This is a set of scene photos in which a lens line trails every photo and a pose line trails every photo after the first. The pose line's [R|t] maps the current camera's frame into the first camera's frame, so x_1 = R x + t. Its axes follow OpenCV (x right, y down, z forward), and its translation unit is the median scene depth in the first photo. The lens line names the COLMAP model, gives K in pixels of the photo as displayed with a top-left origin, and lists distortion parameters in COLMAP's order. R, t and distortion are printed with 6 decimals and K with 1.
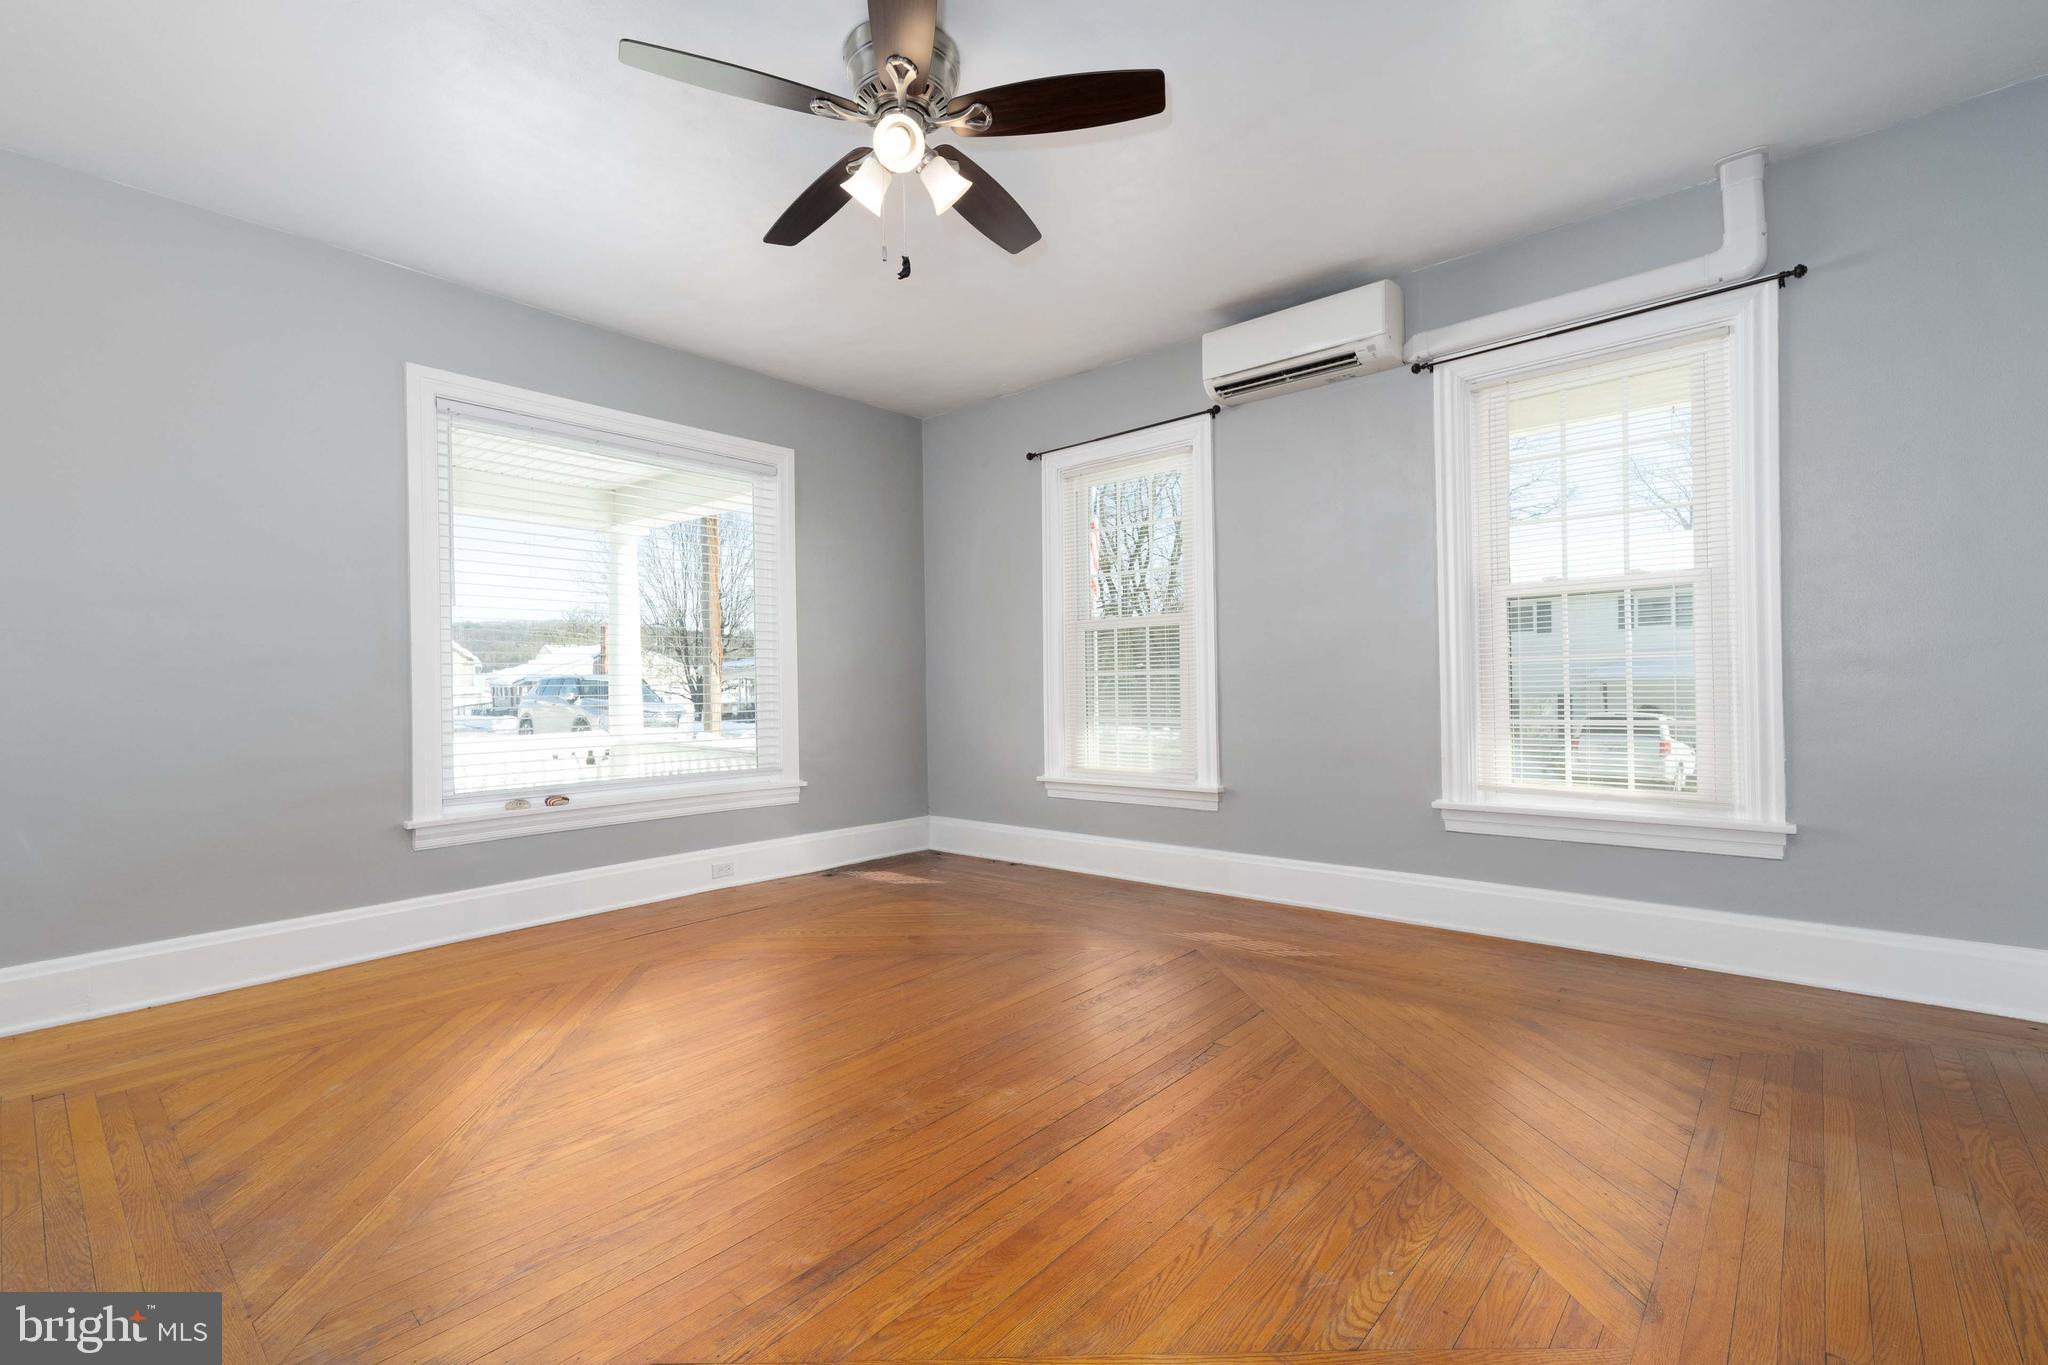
lens RADIAL K [[894.4, 0, 1023.8], [0, 894.4, 684.0], [0, 0, 1]] dist [0.009044, 0.000110]
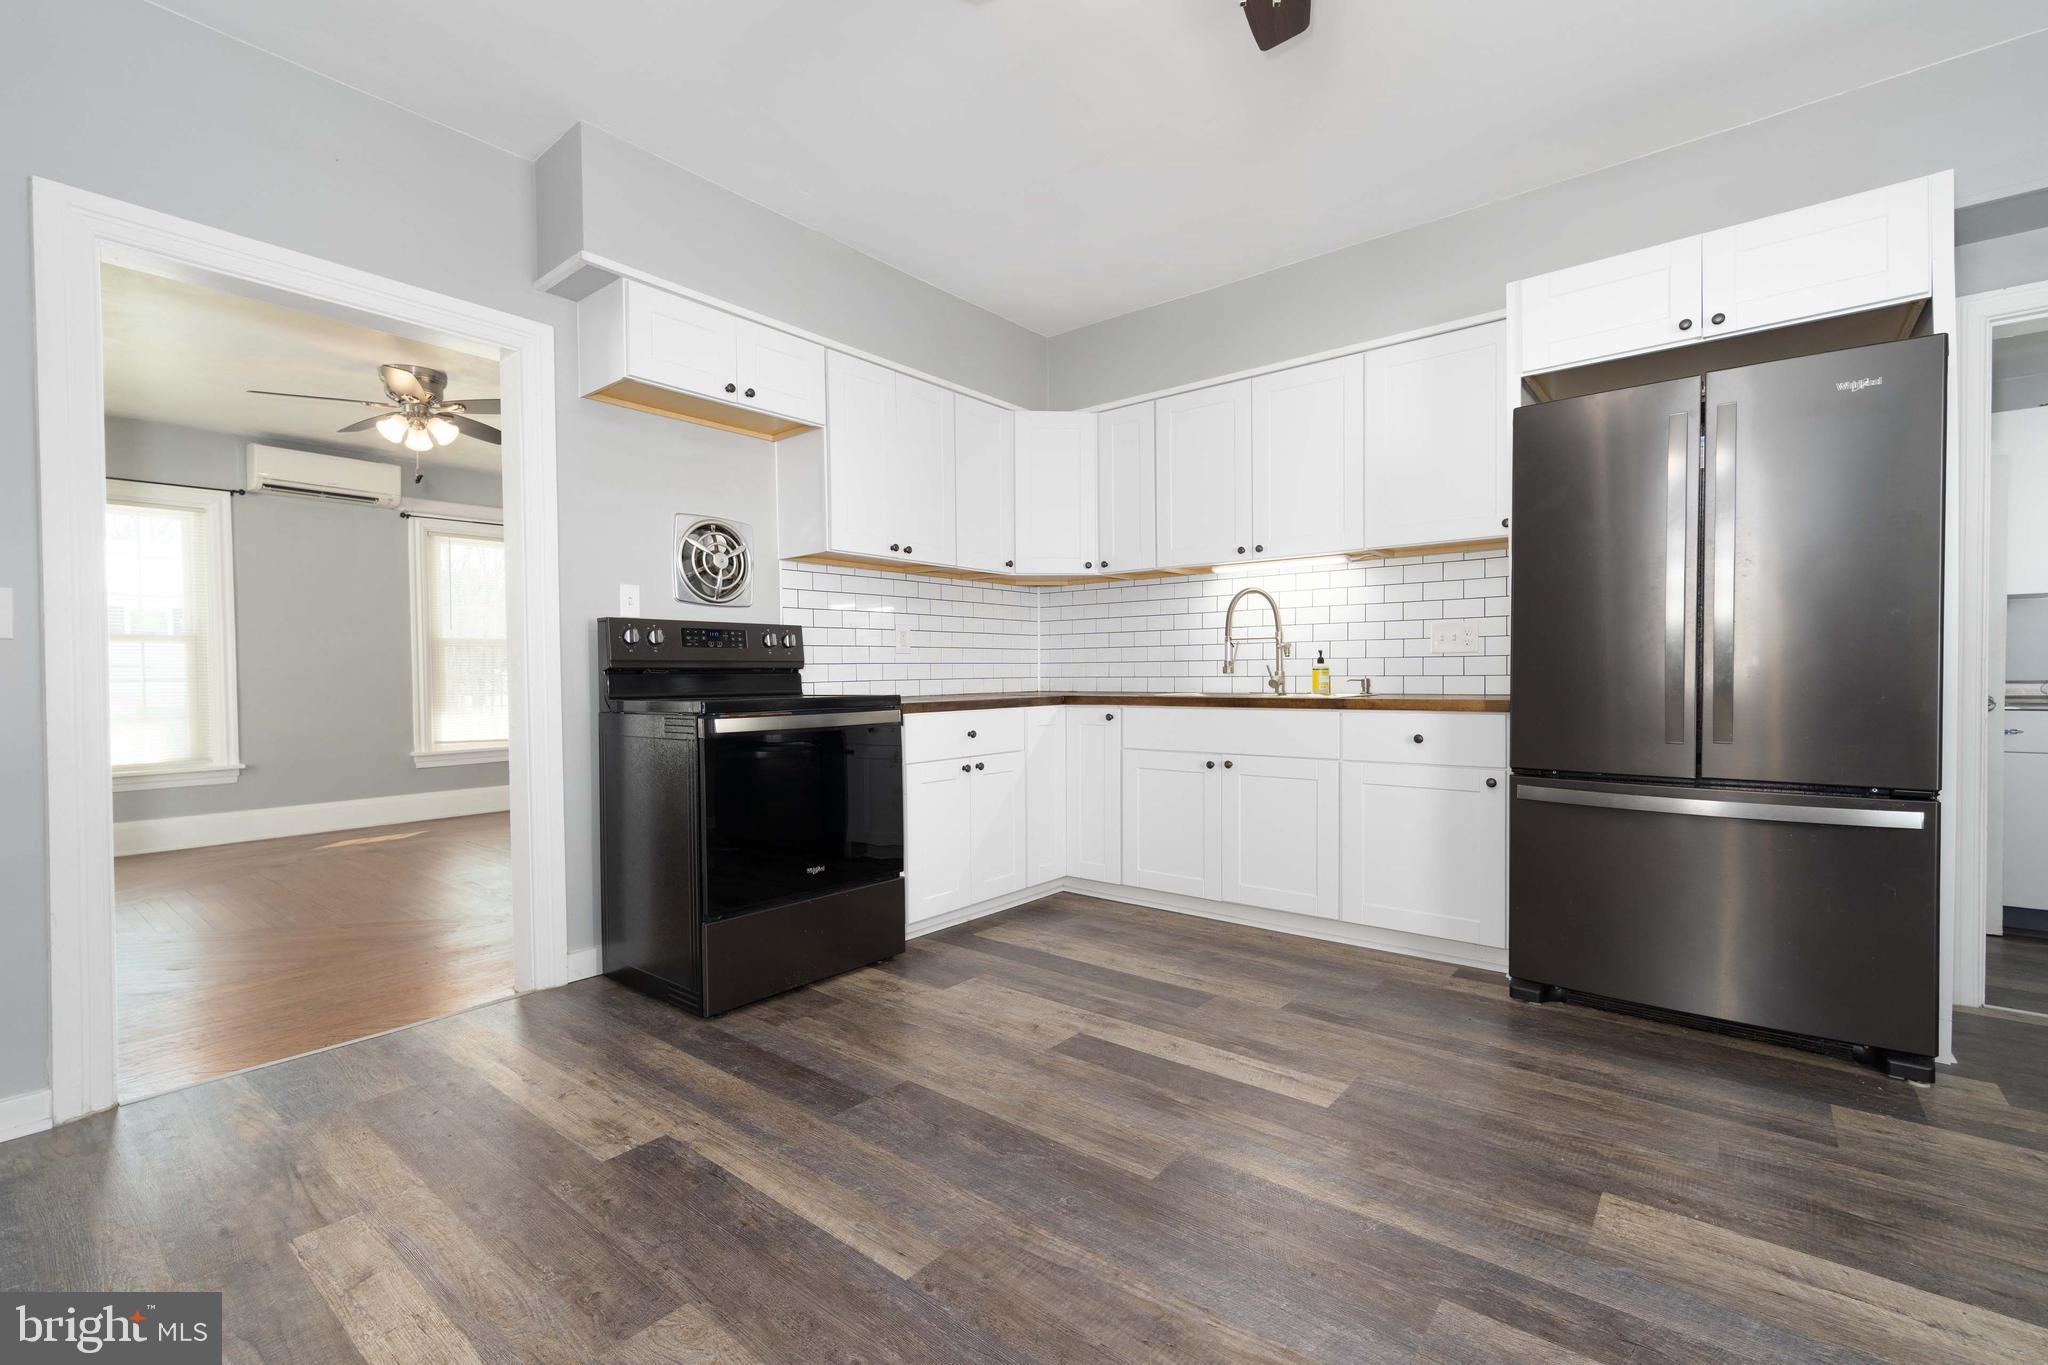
lens RADIAL K [[894.4, 0, 1023.9], [0, 894.4, 685.6], [0, 0, 1]] dist [0.009044, 0.000110]
pose [[-0.049142, -0.001897, 0.998790, -1.437766], [-0.000031, 0.999998, 0.001897, -0.010948], [-0.998792, 0.000063, -0.049142, -0.164000]]
